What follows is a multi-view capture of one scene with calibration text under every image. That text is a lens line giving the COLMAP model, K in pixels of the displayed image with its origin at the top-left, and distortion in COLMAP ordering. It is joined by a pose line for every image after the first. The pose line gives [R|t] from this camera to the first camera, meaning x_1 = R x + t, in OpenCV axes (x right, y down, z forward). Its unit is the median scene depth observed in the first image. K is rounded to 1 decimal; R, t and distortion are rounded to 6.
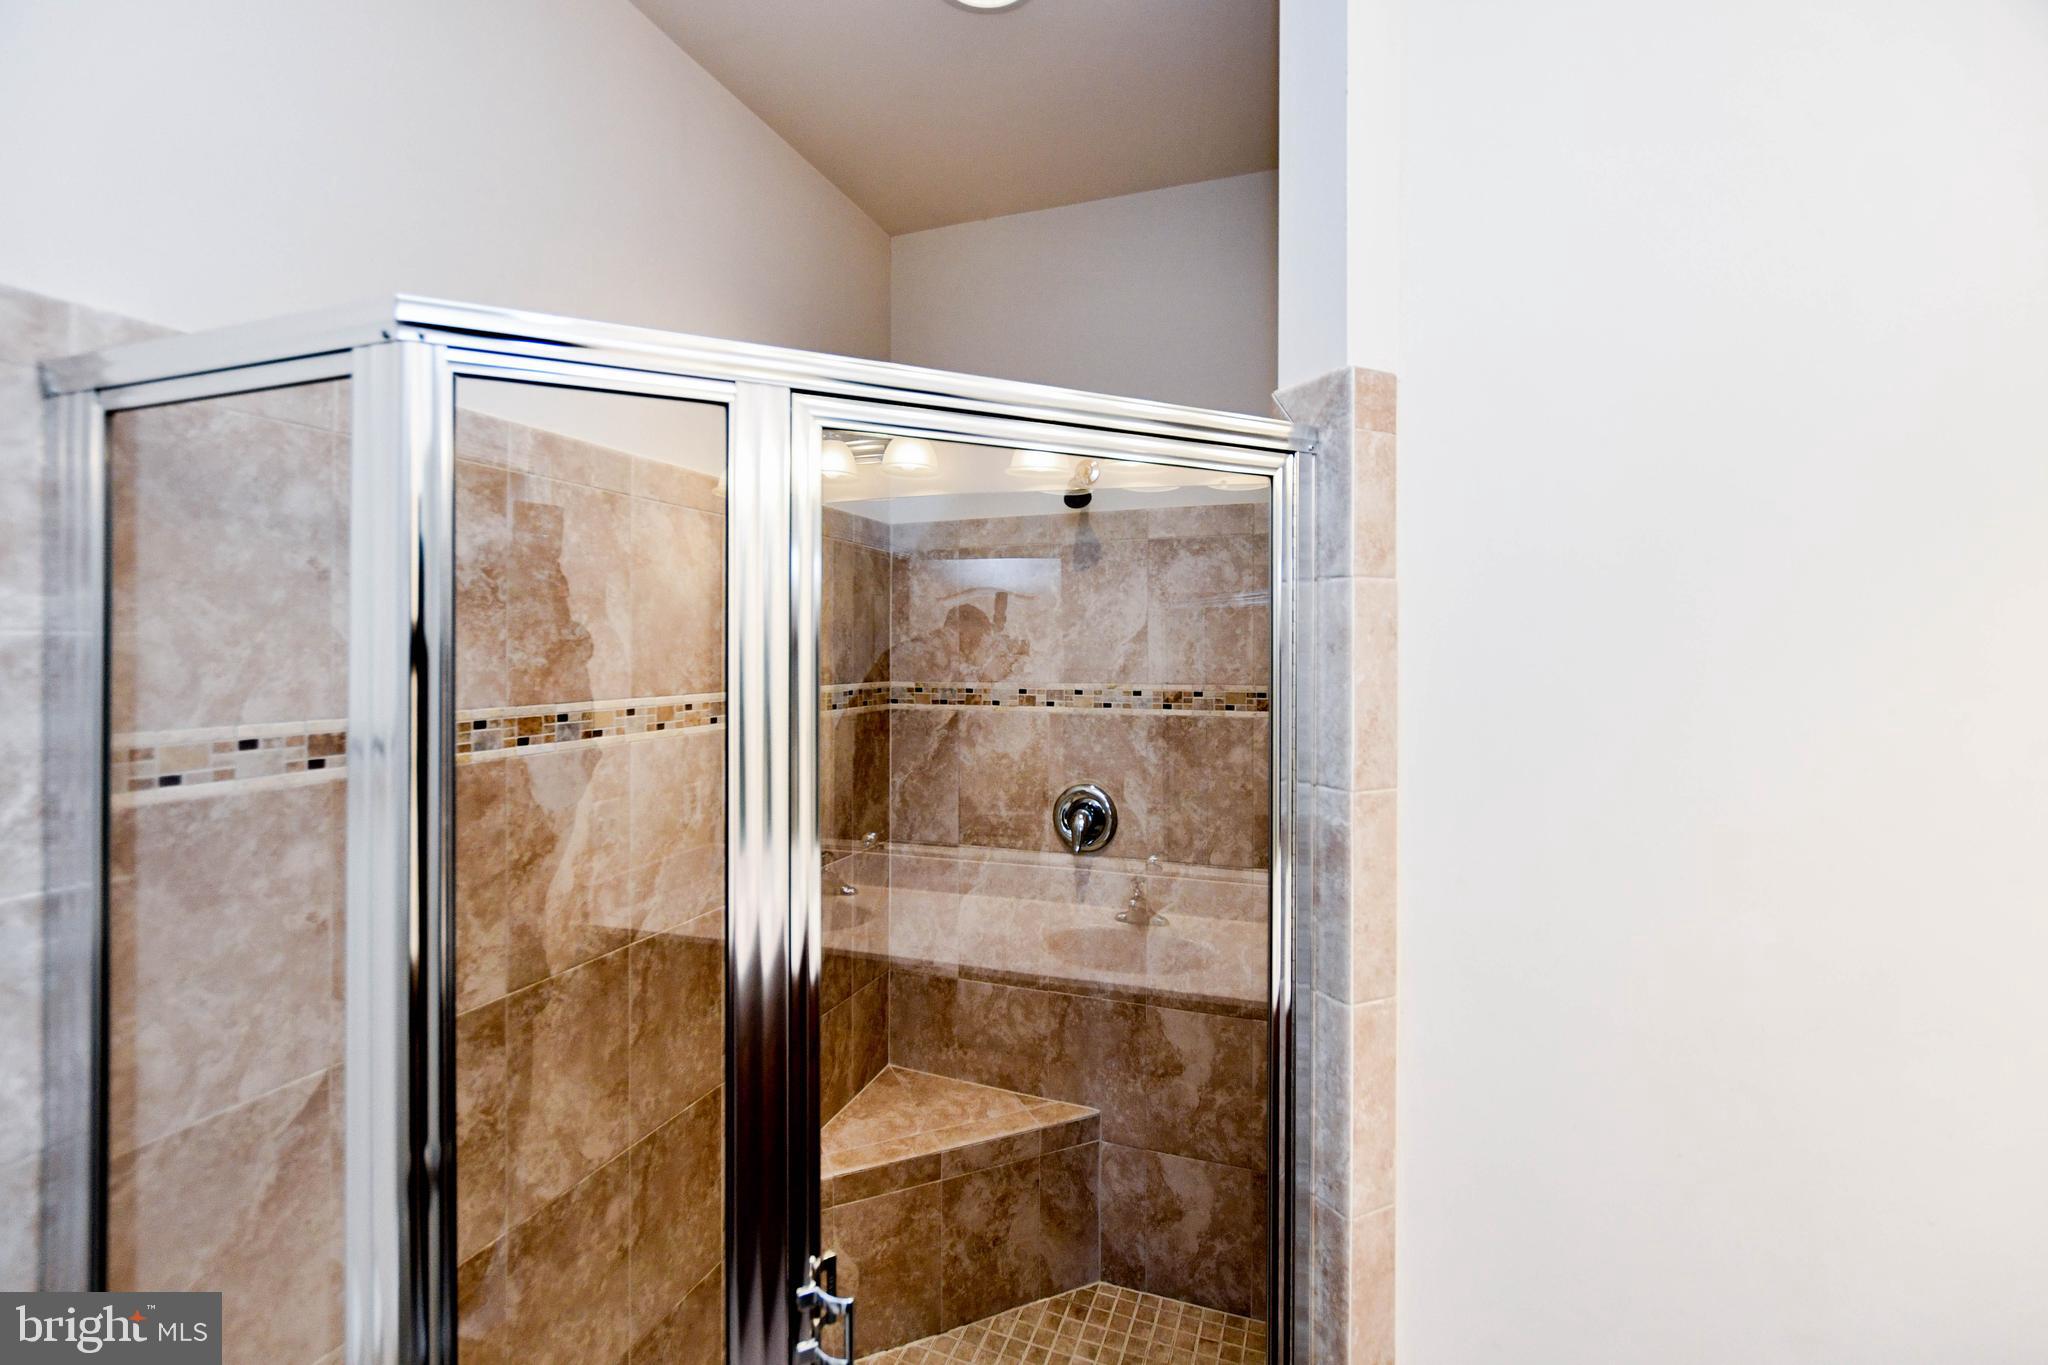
lens RADIAL K [[930.6, 0, 1027.7], [0, 930.6, 682.6], [0, 0, 1]] dist [-0.005498, 0.001651]
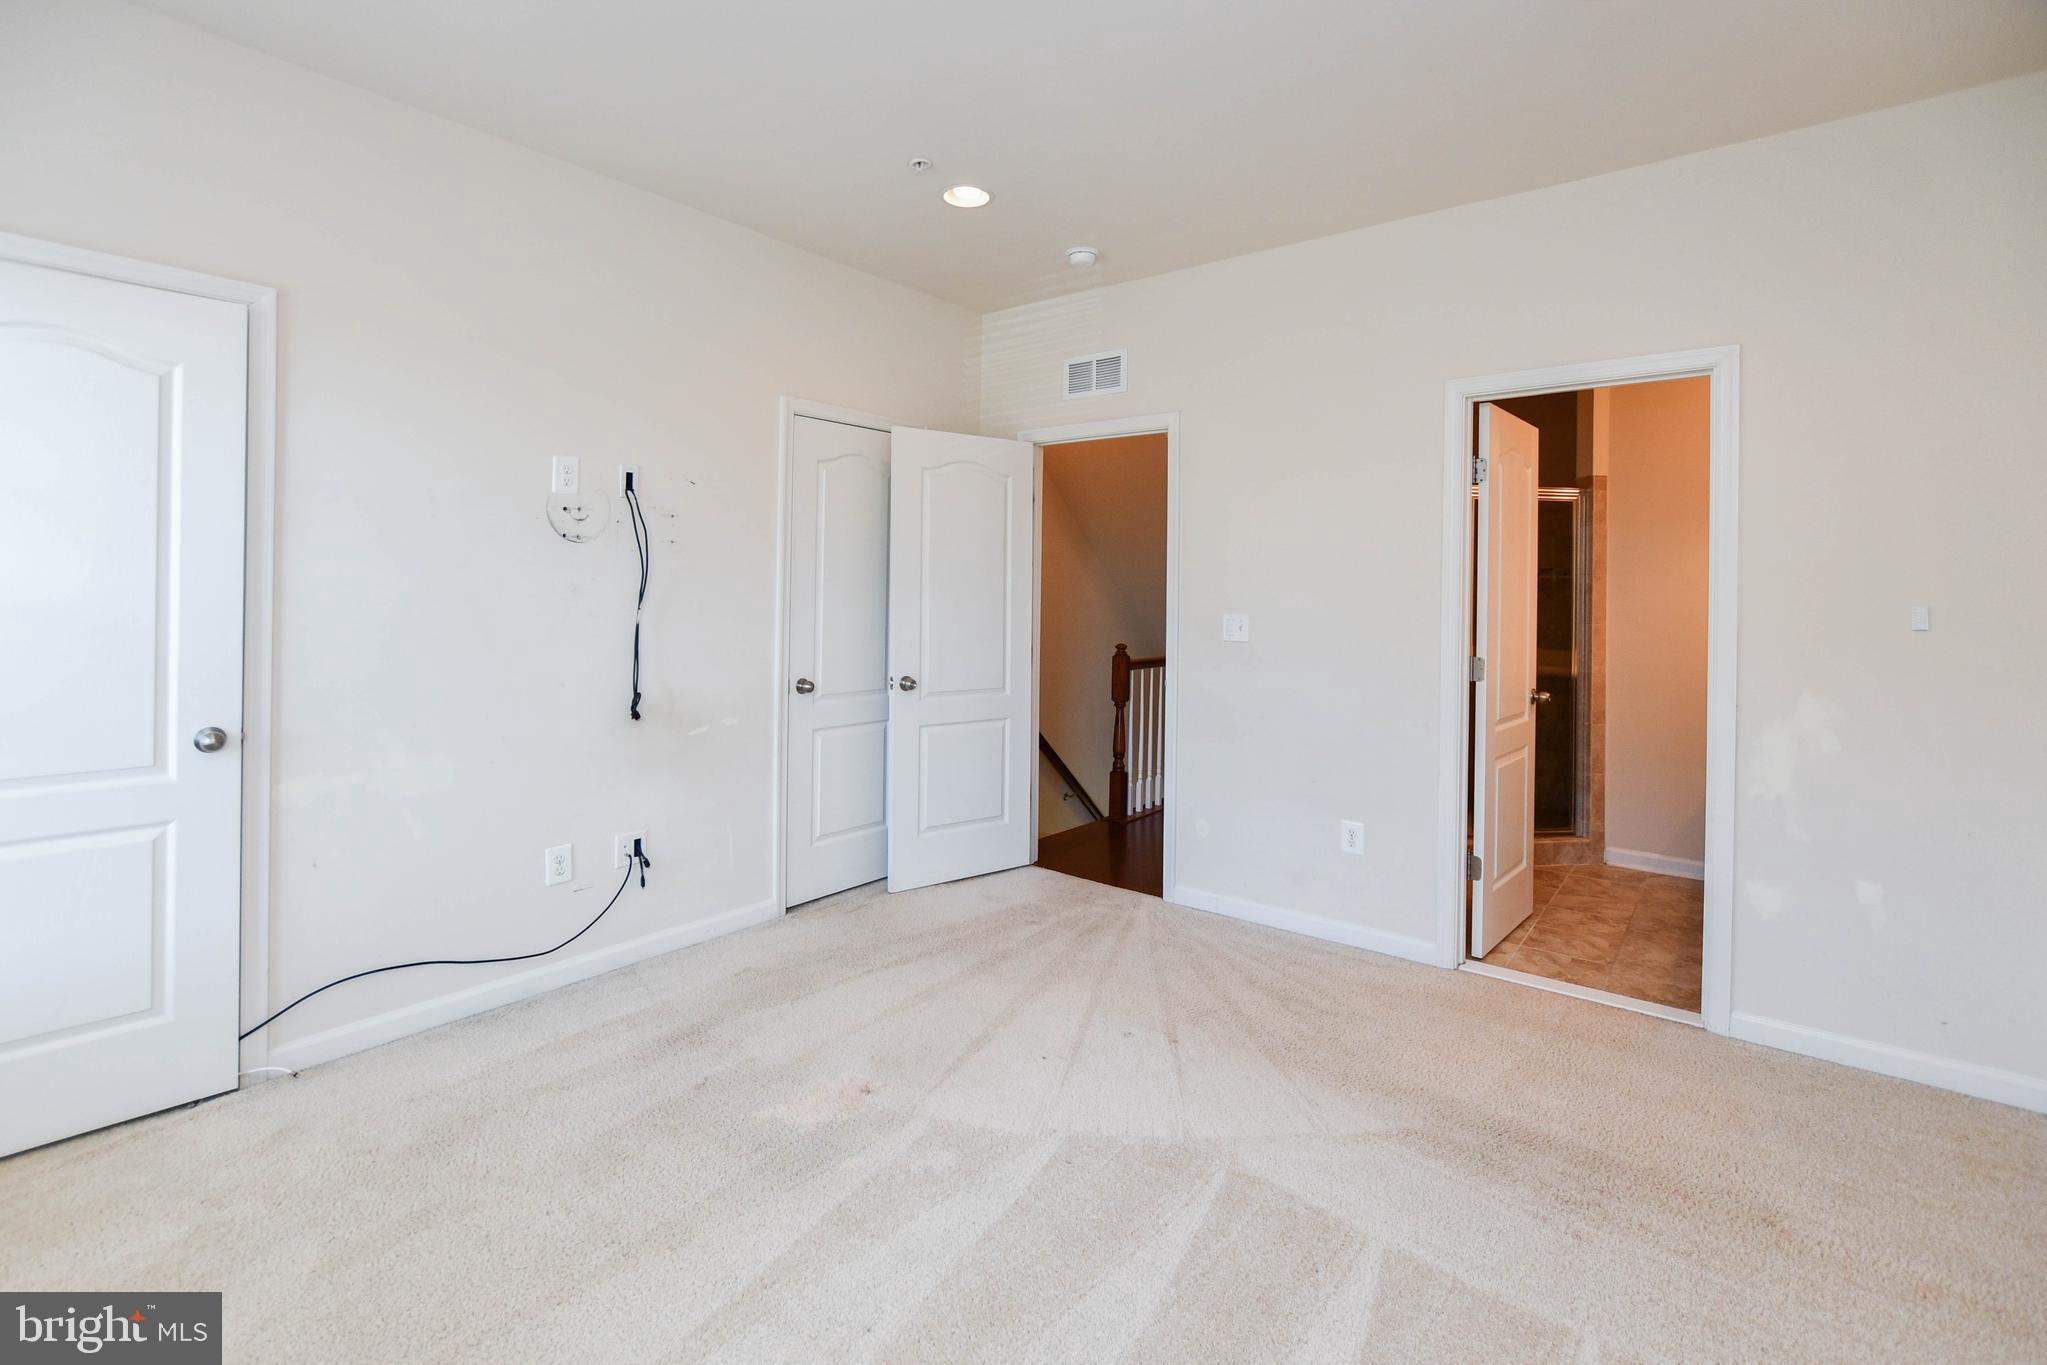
lens RADIAL K [[930.1, 0, 993.5], [0, 930.1, 595.4], [0, 0, 1]] dist [-0.005498, 0.001651]
pose [[0.941925, 0.005513, -0.335779, -0.366136], [-0.005756, 0.999983, 0.000273, 0.101008], [0.335775, 0.001675, 0.941941, -1.770751]]
